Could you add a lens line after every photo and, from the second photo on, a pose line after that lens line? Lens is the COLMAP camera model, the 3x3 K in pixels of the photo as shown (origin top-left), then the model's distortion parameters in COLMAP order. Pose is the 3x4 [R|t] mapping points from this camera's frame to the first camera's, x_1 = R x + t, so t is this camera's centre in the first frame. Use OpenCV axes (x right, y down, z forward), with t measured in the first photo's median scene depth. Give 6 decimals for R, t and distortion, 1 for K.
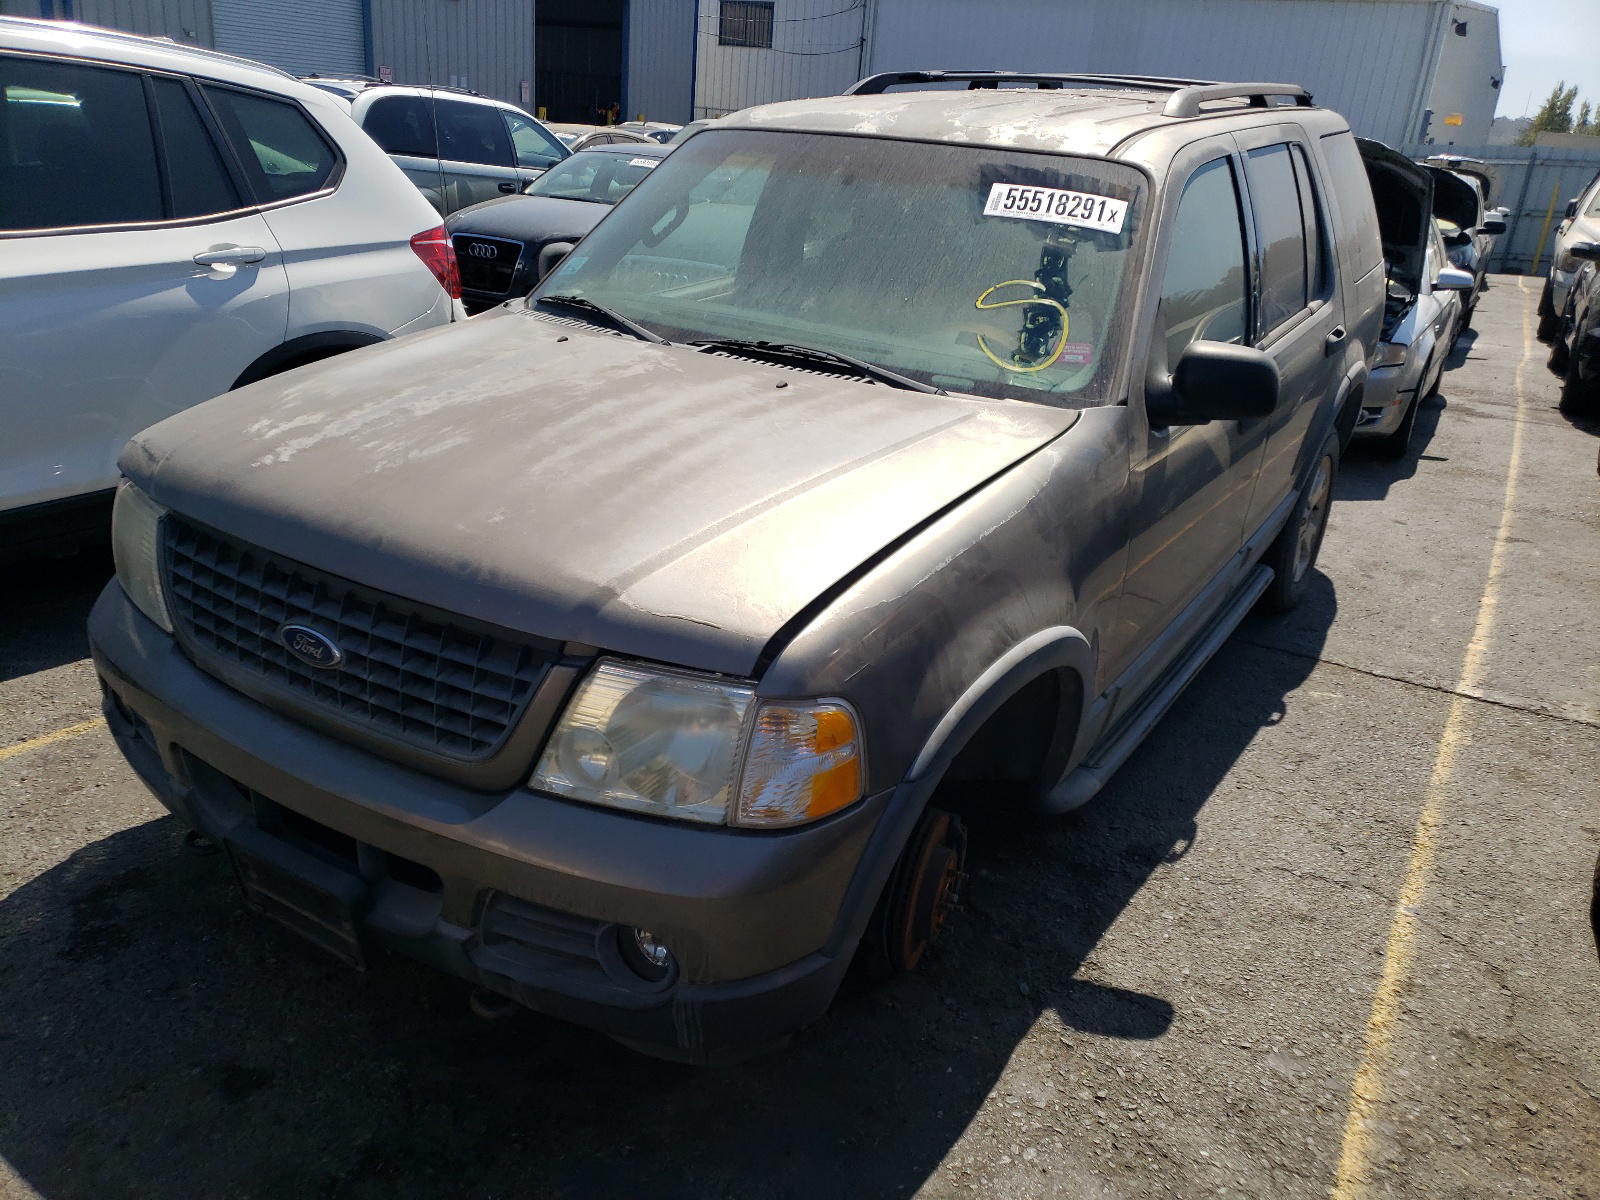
lens RADIAL K [[1212.4, 0, 801.5], [0, 1212.4, 599.2], [0, 0, 1]] dist [0.009294, -0.000922]
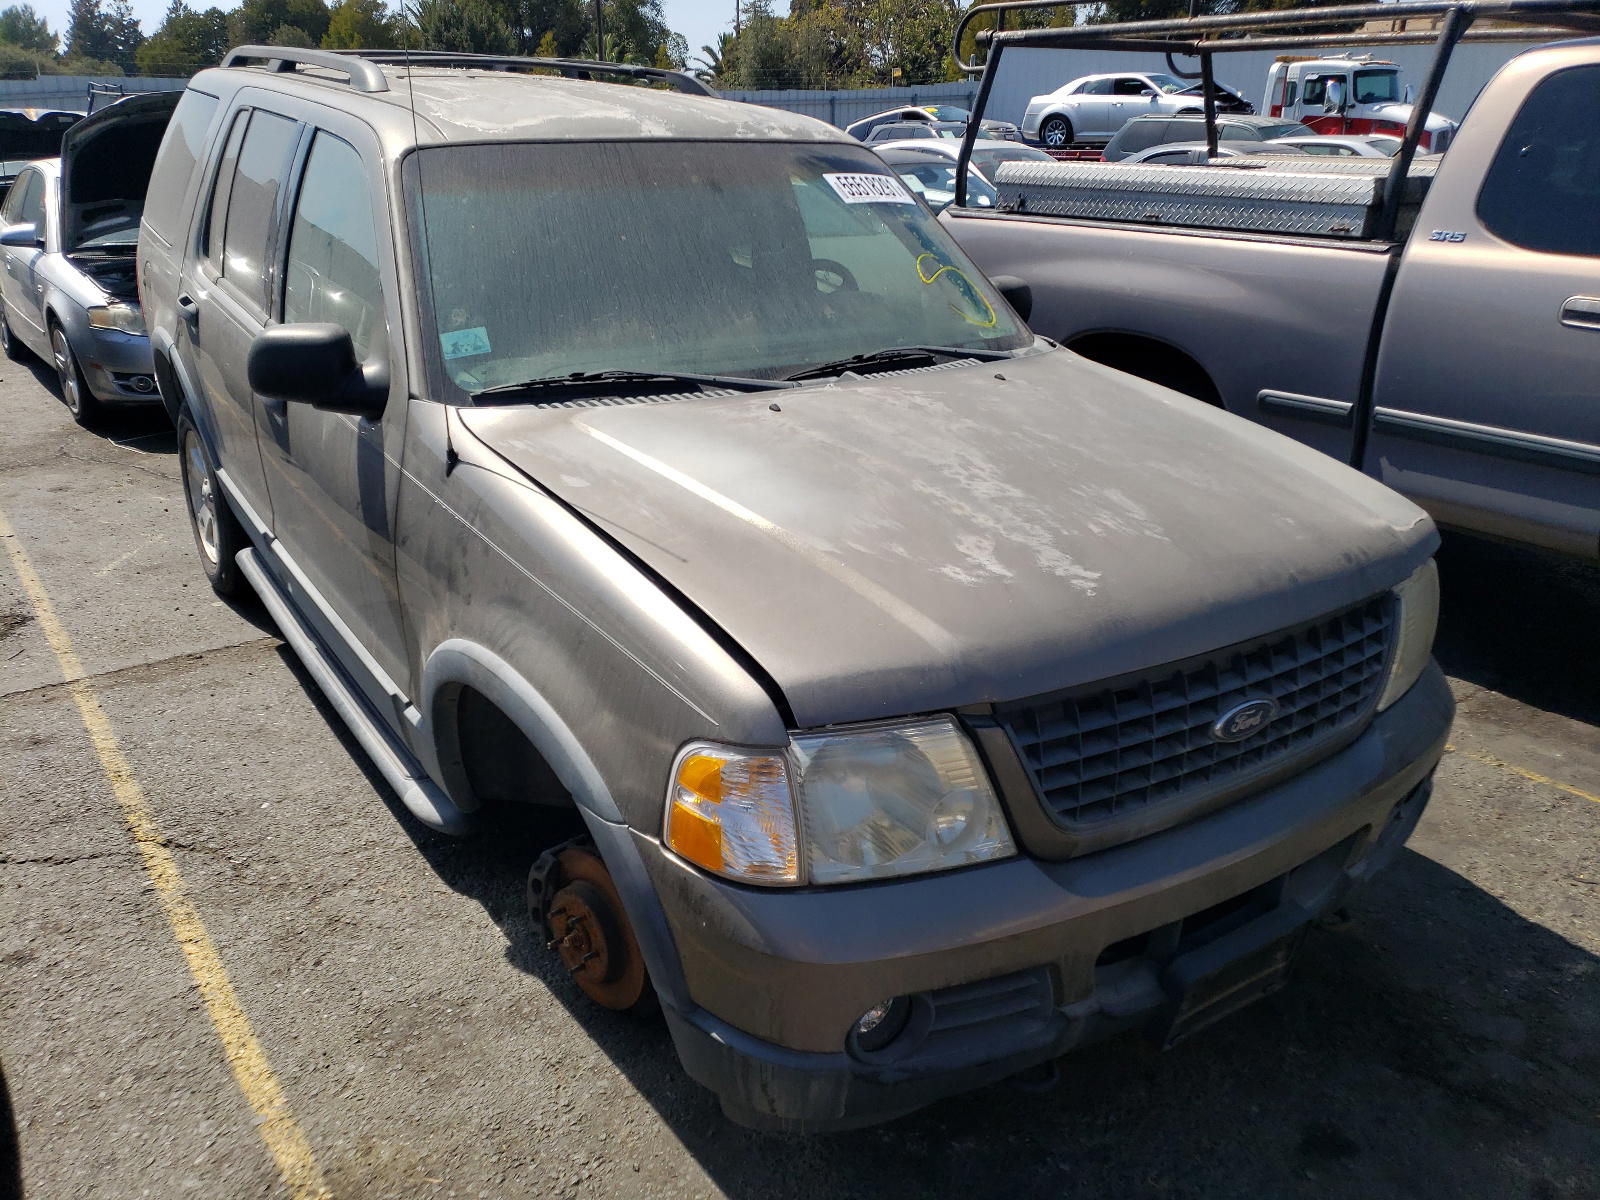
lens RADIAL K [[1212.4, 0, 800.2], [0, 1212.4, 602.3], [0, 0, 1]] dist [0.009294, -0.000922]
pose [[0.450469, -0.394575, 0.800867, -1.185671], [0.351984, 0.902870, 0.246847, -0.374104], [-0.820478, 0.170695, 0.545599, 0.678355]]
